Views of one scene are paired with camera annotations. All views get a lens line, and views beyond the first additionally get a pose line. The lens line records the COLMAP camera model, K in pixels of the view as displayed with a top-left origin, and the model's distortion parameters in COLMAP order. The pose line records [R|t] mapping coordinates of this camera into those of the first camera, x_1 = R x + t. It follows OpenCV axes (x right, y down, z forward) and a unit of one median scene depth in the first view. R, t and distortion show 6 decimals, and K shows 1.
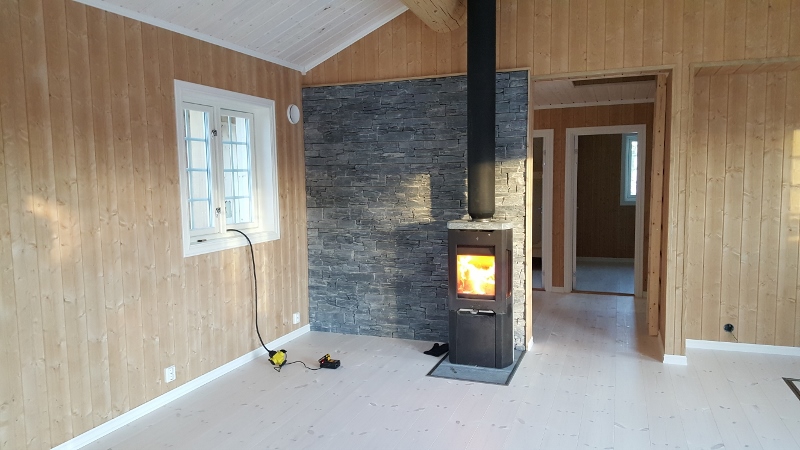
lens RADIAL K [[587.8, 0, 387.3], [0, 587.8, 227.6], [0, 0, 1]] dist [0.135376, -0.180099]
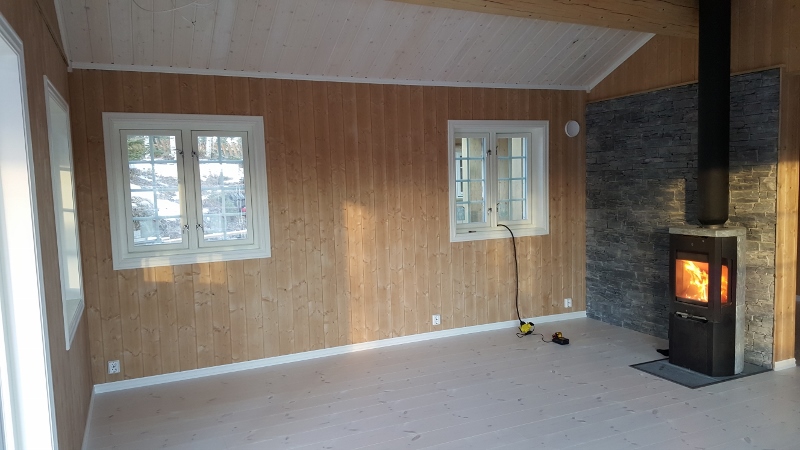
lens RADIAL K [[587.8, 0, 387.3], [0, 587.8, 227.6], [0, 0, 1]] dist [0.135376, -0.180099]
pose [[0.694686, 0.049008, -0.717641, 0.482439], [-0.040296, 0.998761, 0.029199, -0.017458], [0.718183, 0.008634, 0.695800, -0.085587]]
